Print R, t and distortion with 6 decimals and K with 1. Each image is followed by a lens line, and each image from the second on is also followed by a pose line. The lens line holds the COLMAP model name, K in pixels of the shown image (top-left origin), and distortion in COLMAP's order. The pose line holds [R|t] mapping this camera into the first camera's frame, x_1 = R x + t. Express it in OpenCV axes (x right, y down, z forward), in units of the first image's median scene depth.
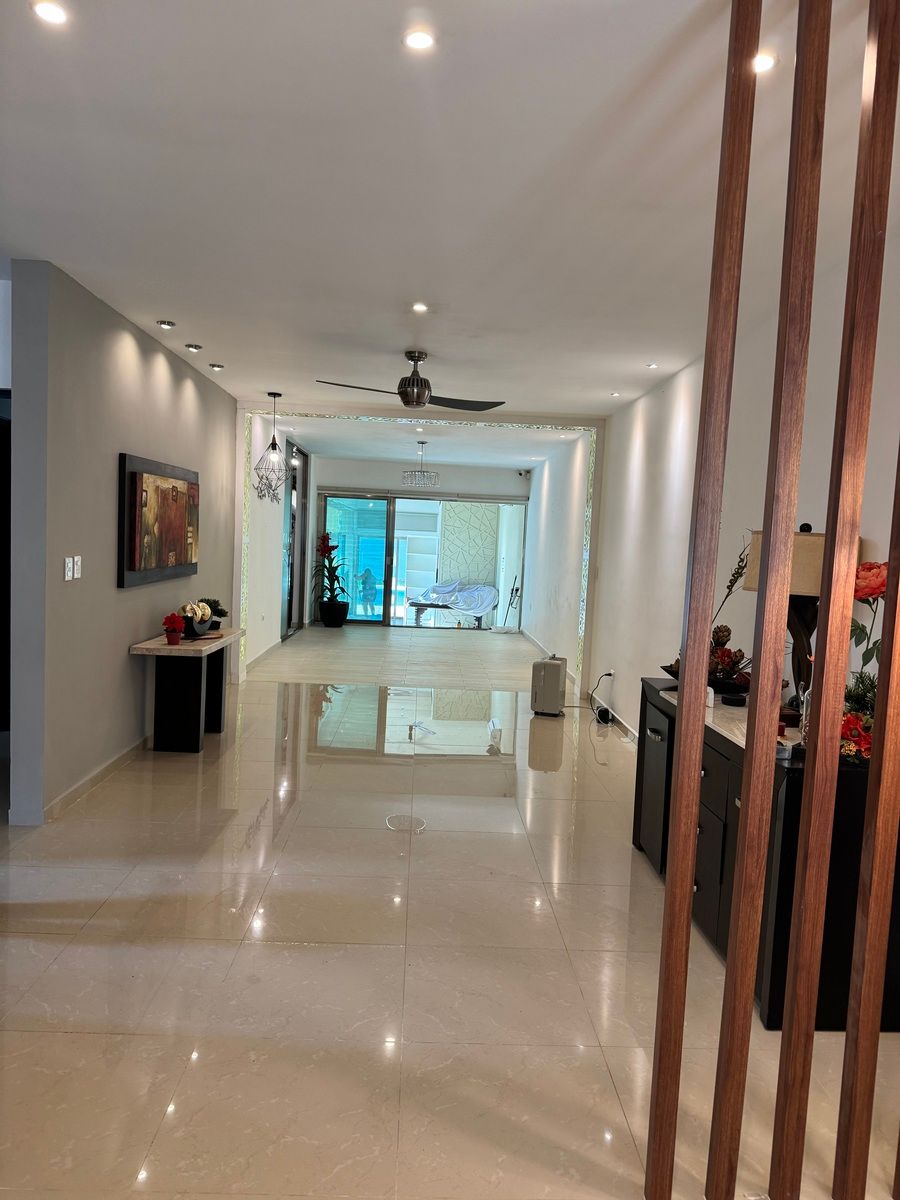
lens RADIAL K [[827.3, 0, 451.6], [0, 827.3, 600.8], [0, 0, 1]] dist [0.008874, -0.001124]
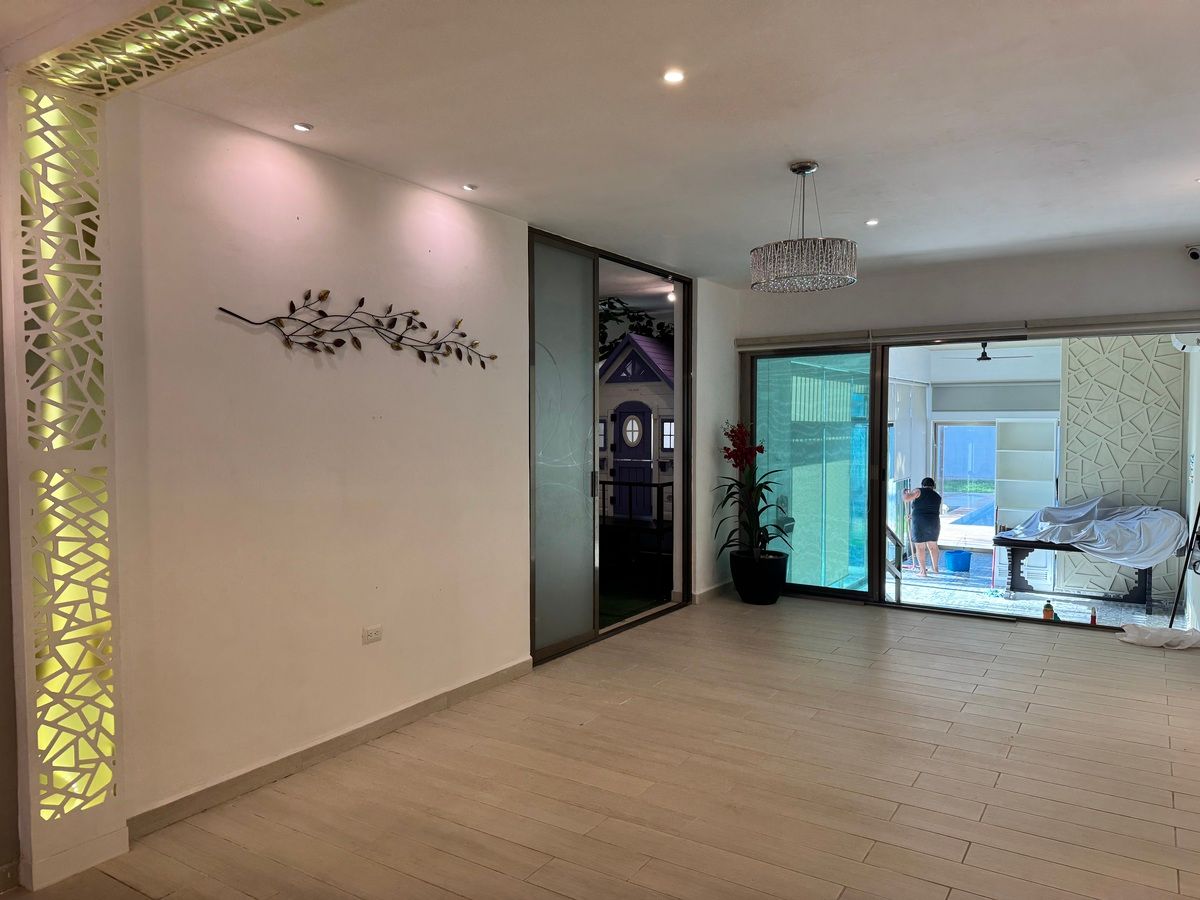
lens RADIAL K [[827.3, 0, 595.5], [0, 827.3, 450.3], [0, 0, 1]] dist [0.008874, -0.001124]
pose [[0.811254, -0.030796, -0.583882, 0.060636], [-0.001076, 0.998532, -0.054162, -0.026517], [0.584692, 0.044567, 0.810030, 0.380218]]
